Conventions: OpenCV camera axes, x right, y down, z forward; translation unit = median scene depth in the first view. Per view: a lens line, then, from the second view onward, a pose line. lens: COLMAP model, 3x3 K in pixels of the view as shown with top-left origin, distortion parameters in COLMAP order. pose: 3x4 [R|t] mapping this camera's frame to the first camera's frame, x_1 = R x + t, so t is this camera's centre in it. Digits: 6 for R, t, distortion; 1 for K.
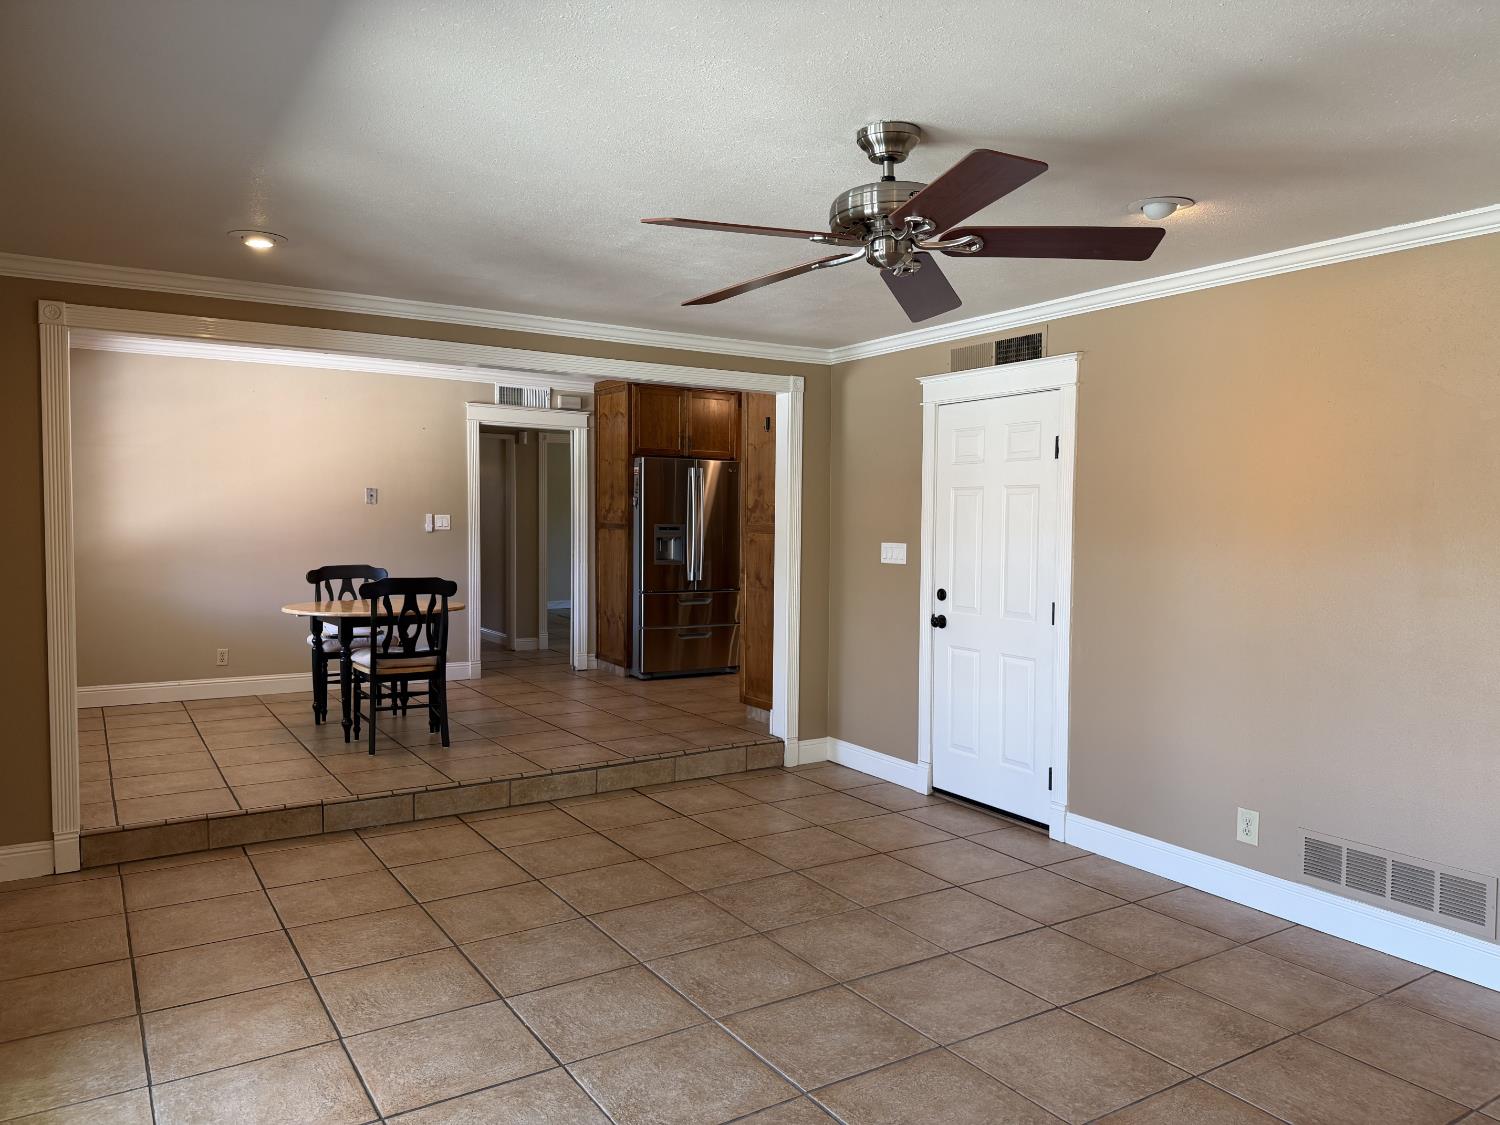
lens RADIAL K [[1049.0, 0, 759.5], [0, 1049.0, 565.9], [0, 0, 1]] dist [0.072643, -0.091186]
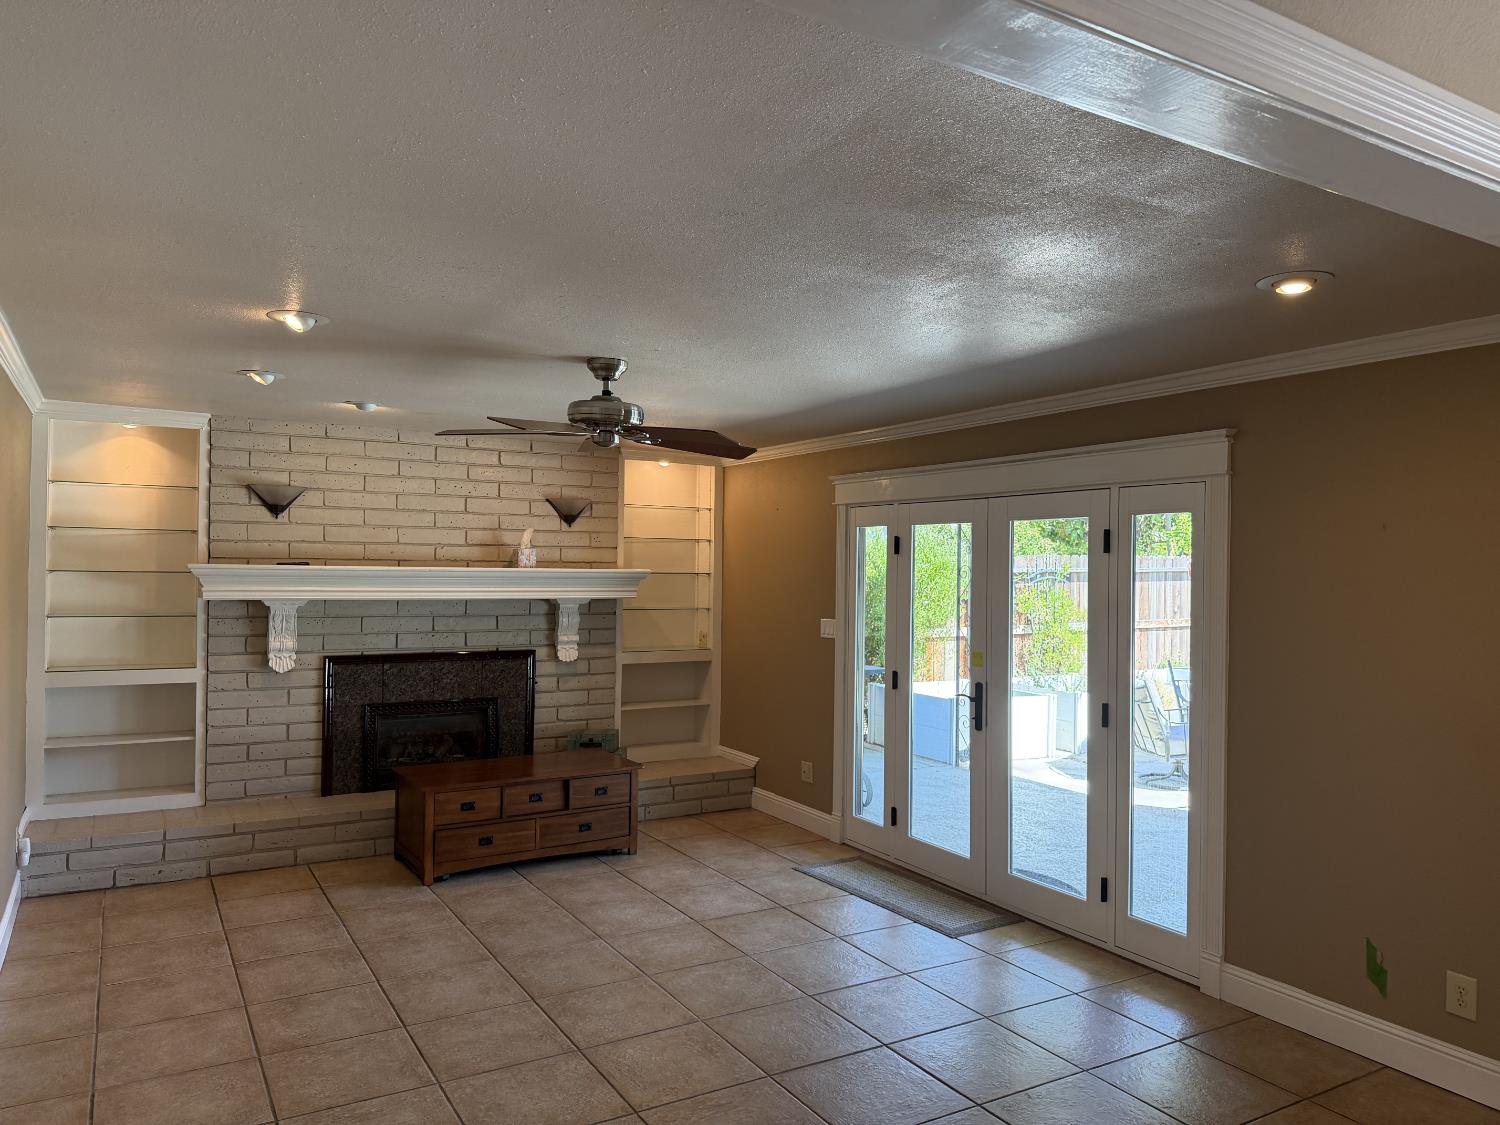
lens RADIAL K [[1049.0, 0, 749.5], [0, 1049.0, 564.1], [0, 0, 1]] dist [0.072643, -0.091186]
pose [[-0.998862, -0.023740, 0.041367, -0.089902], [-0.021849, 0.998722, 0.045581, -0.103849], [-0.042396, 0.044625, -0.998104, 1.436571]]
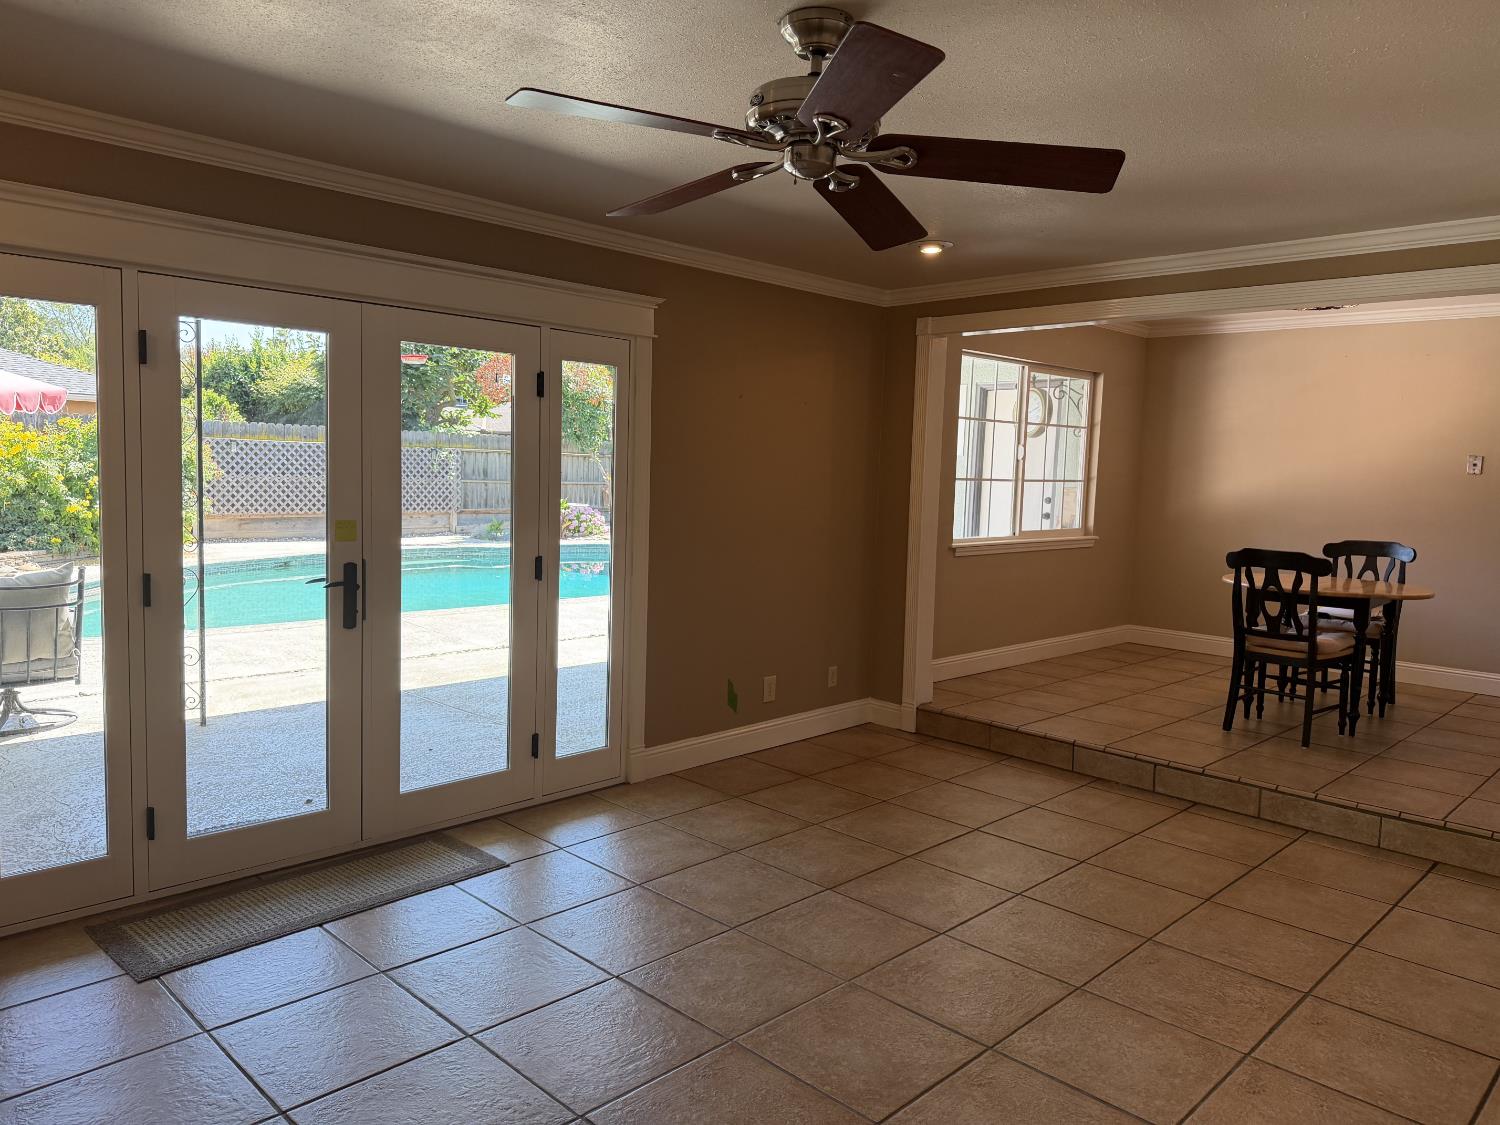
lens RADIAL K [[1049.0, 0, 754.3], [0, 1049.0, 555.9], [0, 0, 1]] dist [0.072643, -0.091186]
pose [[0.218083, 0.080643, -0.972593, 0.559455], [-0.073304, 0.995118, 0.066074, -0.013994], [0.973173, 0.056885, 0.222930, 0.439840]]
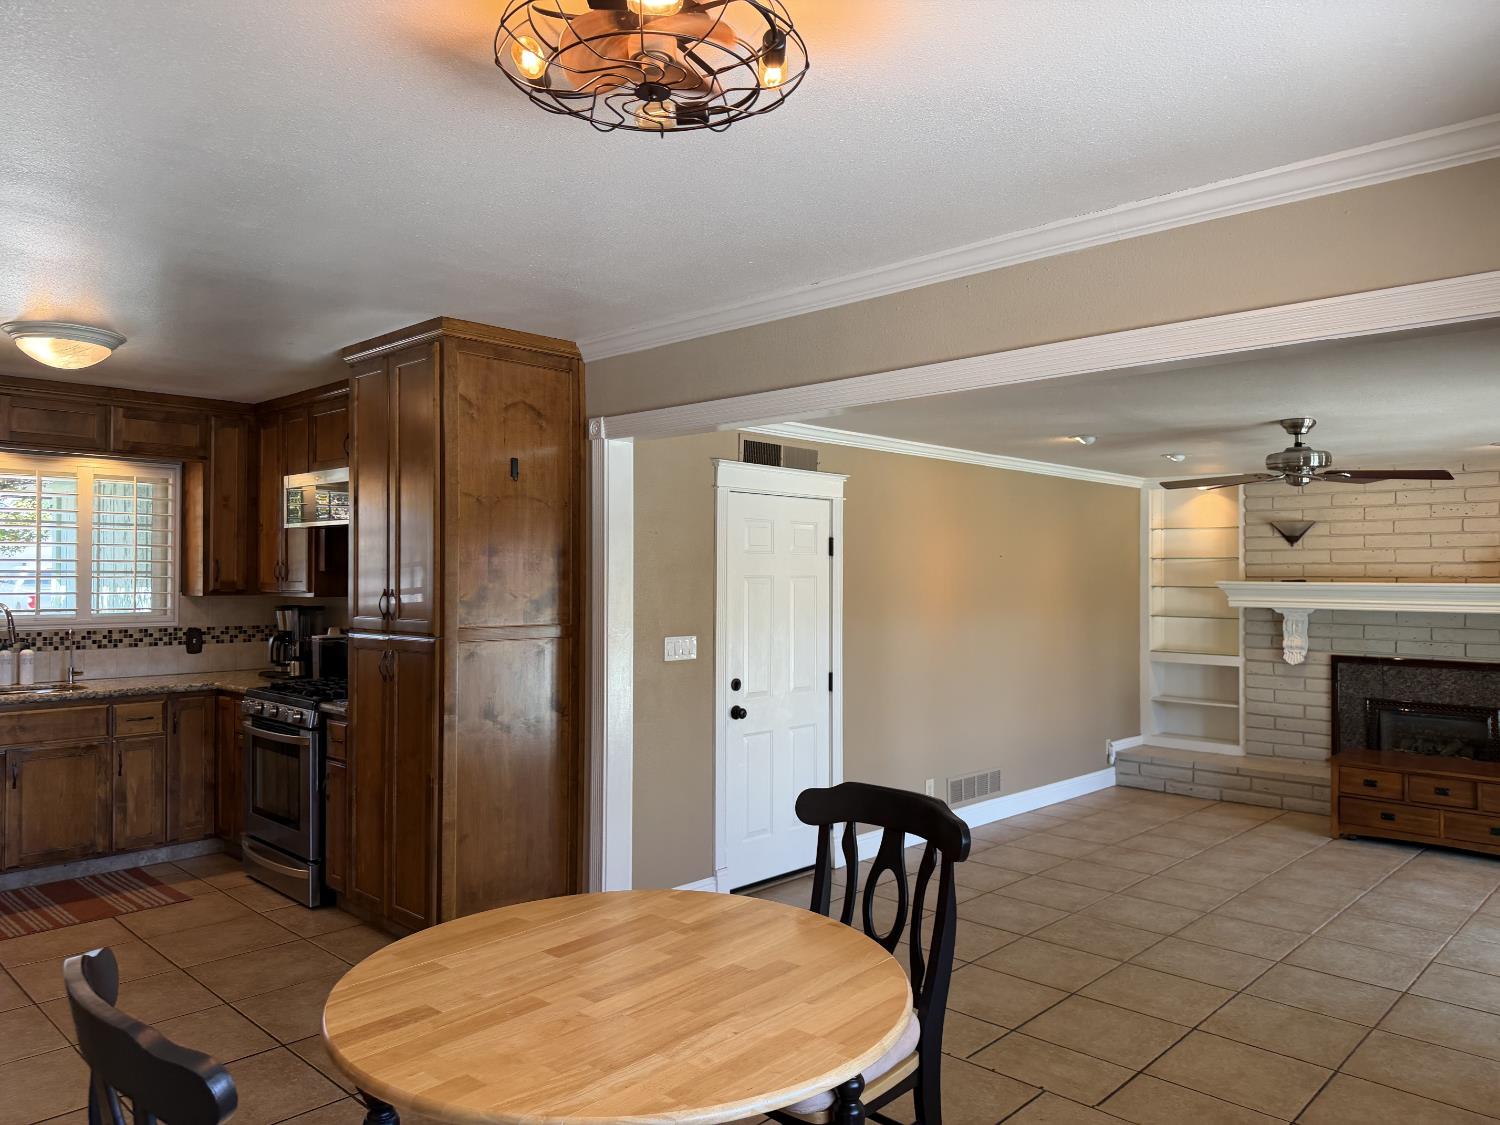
lens RADIAL K [[1049.0, 0, 749.7], [0, 1049.0, 565.3], [0, 0, 1]] dist [0.072643, -0.091186]
pose [[-0.231969, -0.001525, 0.972722, -0.899172], [0.038062, 0.999219, 0.010643, -0.108886], [-0.971978, 0.039493, -0.231730, 1.402525]]
